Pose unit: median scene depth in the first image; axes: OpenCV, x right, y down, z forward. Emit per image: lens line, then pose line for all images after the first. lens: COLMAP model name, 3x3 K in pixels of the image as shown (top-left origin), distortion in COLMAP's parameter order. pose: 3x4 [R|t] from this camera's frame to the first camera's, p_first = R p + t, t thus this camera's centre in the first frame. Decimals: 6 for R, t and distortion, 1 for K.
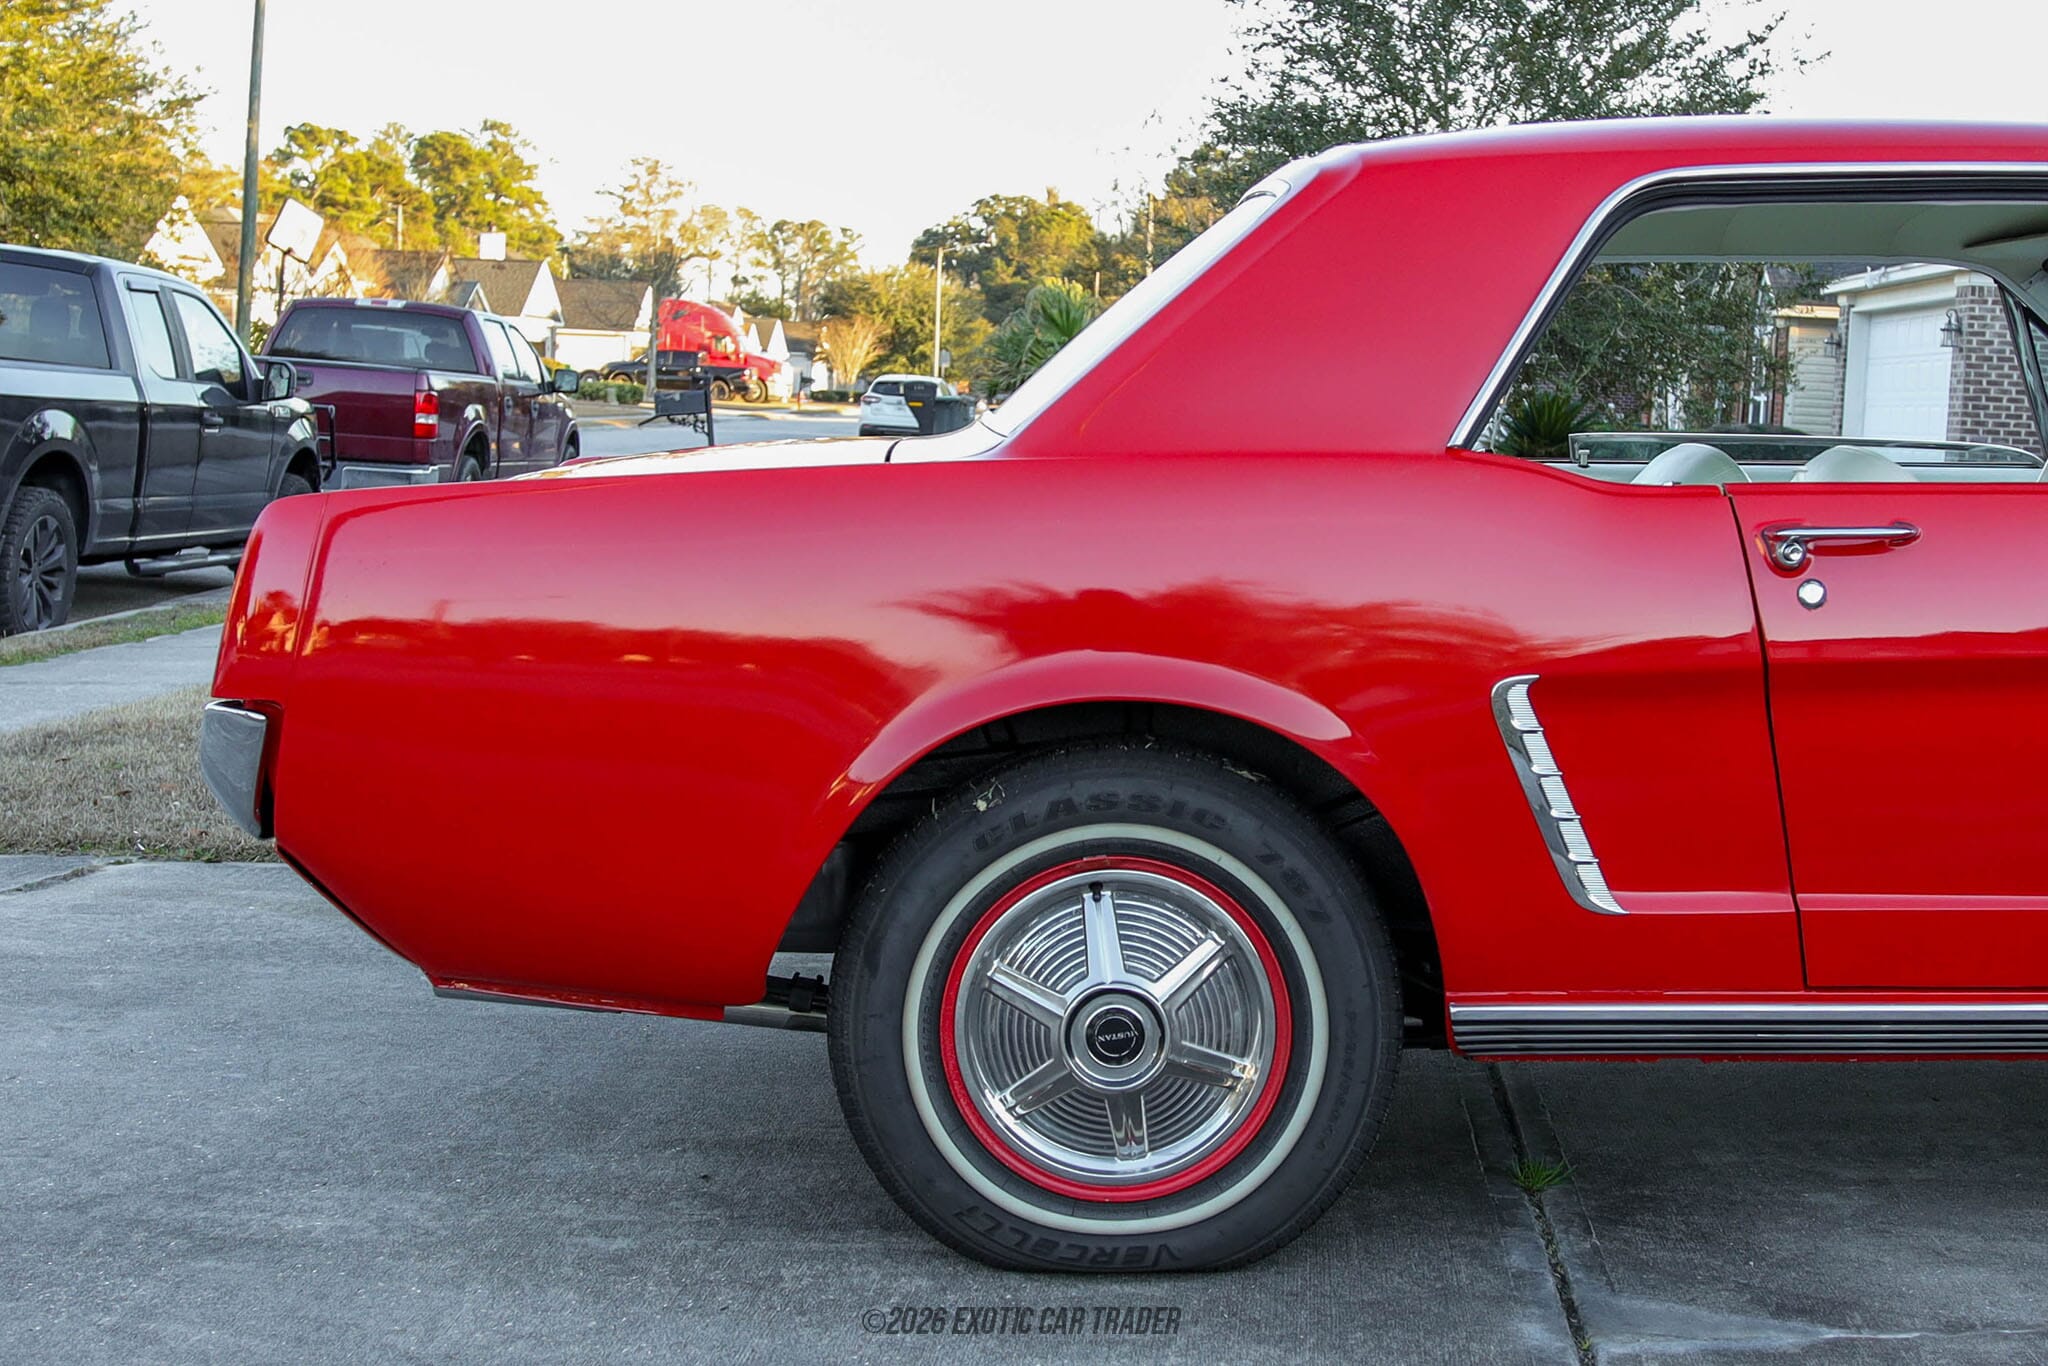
lens RADIAL K [[2853.8, 0, 1020.8], [0, 2853.8, 714.9], [0, 0, 1]] dist [-0.064114, 0.137794]
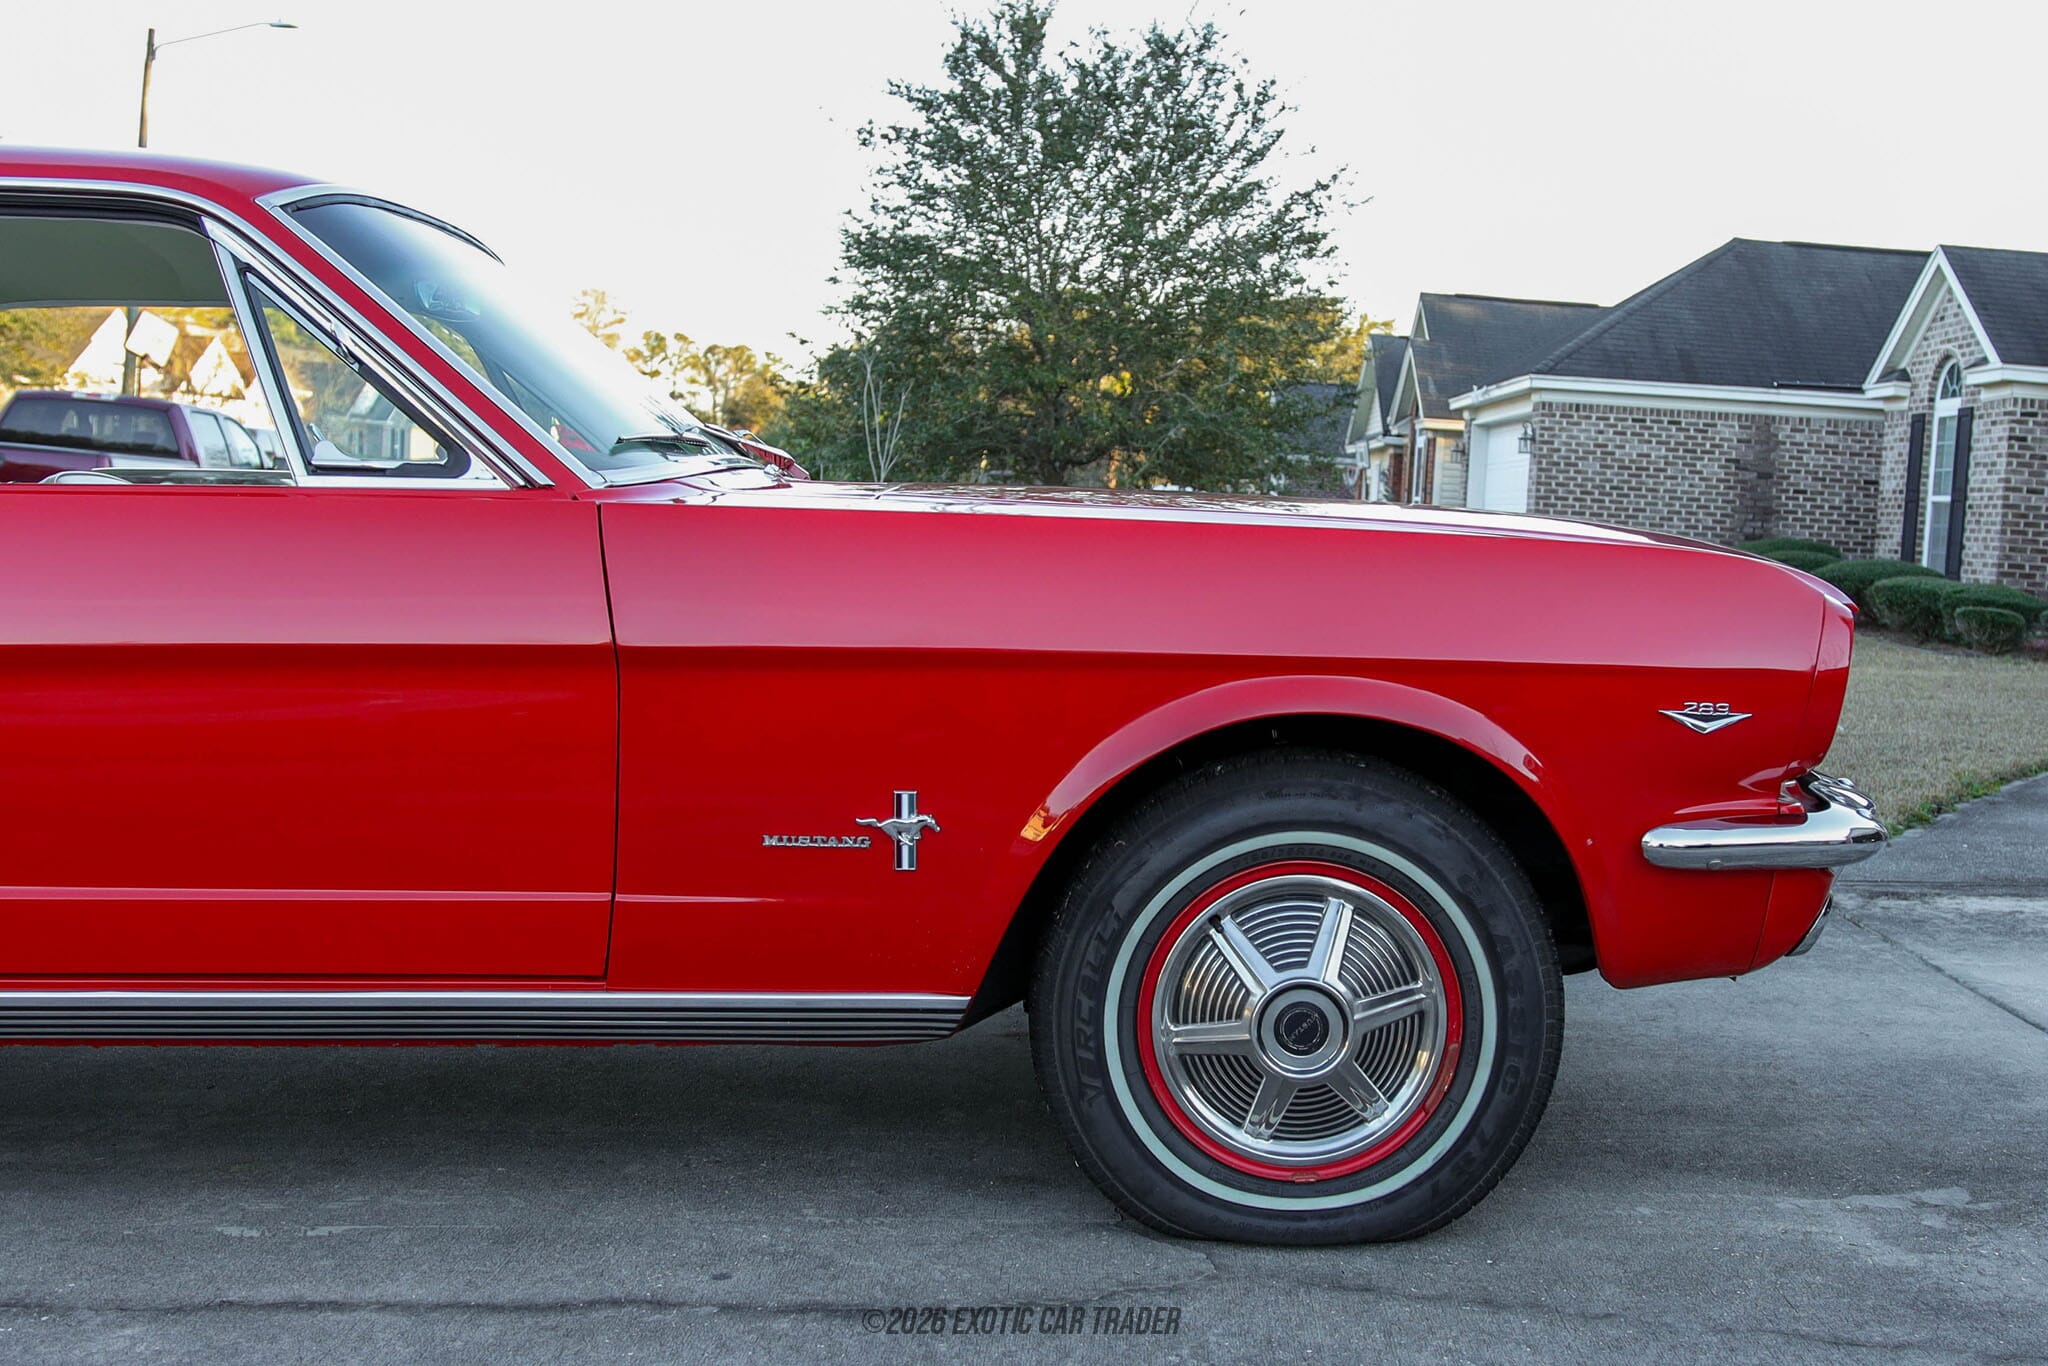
lens RADIAL K [[2410.9, 0, 1167.7], [0, 2410.9, 740.3], [0, 0, 1]] dist [-0.064315, 0.056514]
pose [[0.998504, 0.006638, 0.054271, 0.157970], [-0.005901, 0.999889, -0.013716, 0.004060], [-0.054356, 0.013375, 0.998432, 0.022337]]
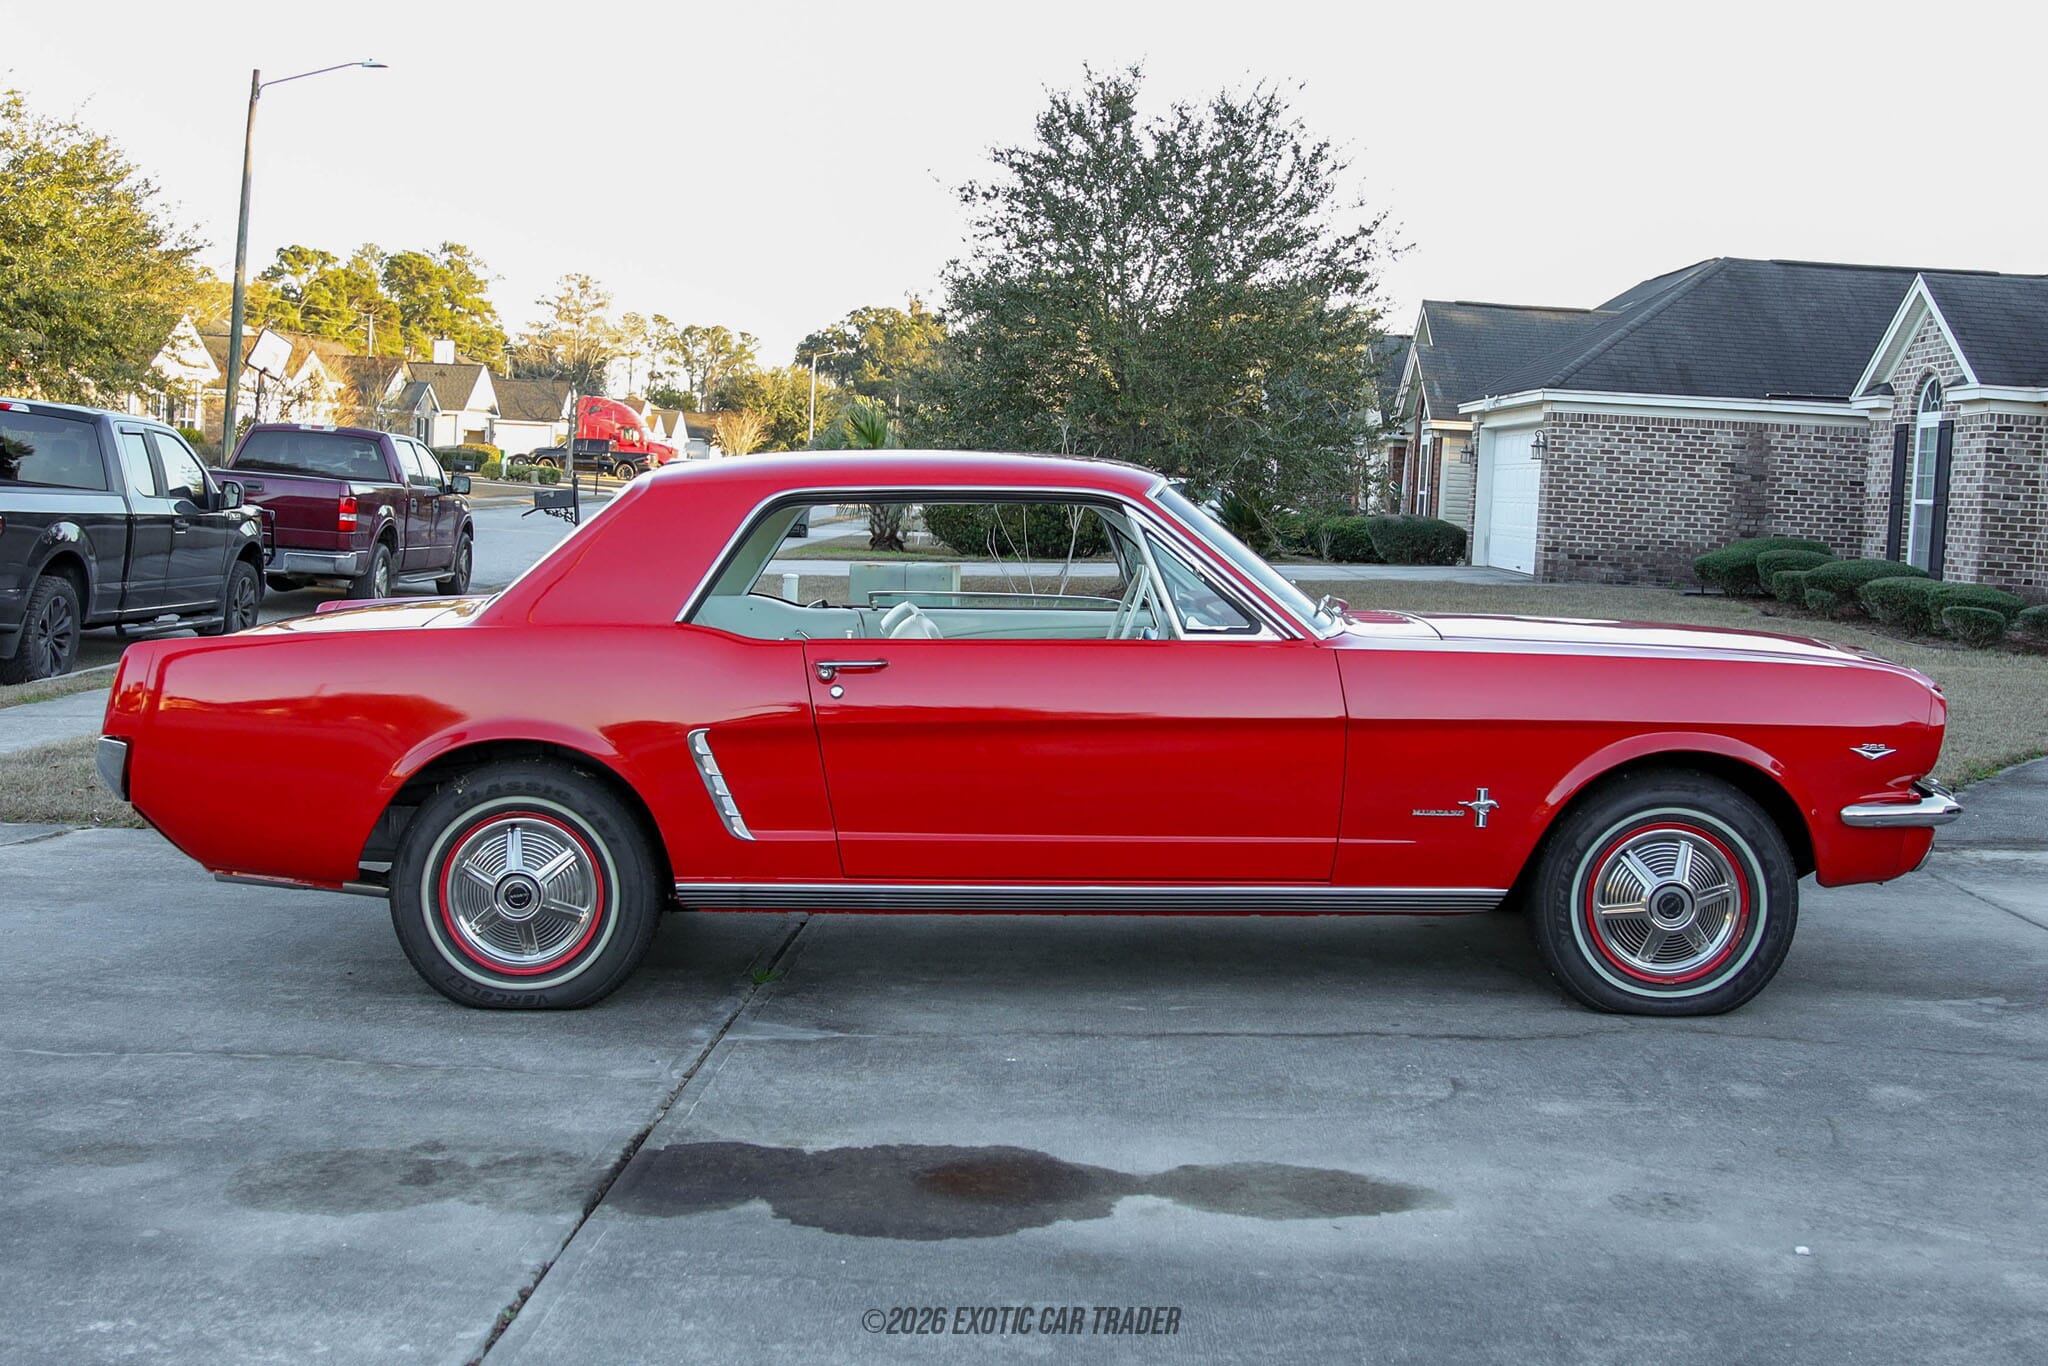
lens RADIAL K [[2520.3, 0, 931.3], [0, 2520.3, 632.7], [0, 0, 1]] dist [-0.059282, 0.065095]
pose [[0.999977, 0.005956, -0.003107, 0.068318], [-0.006081, 0.999101, -0.041952, -0.001462], [0.002854, 0.041970, 0.999115, -0.175539]]
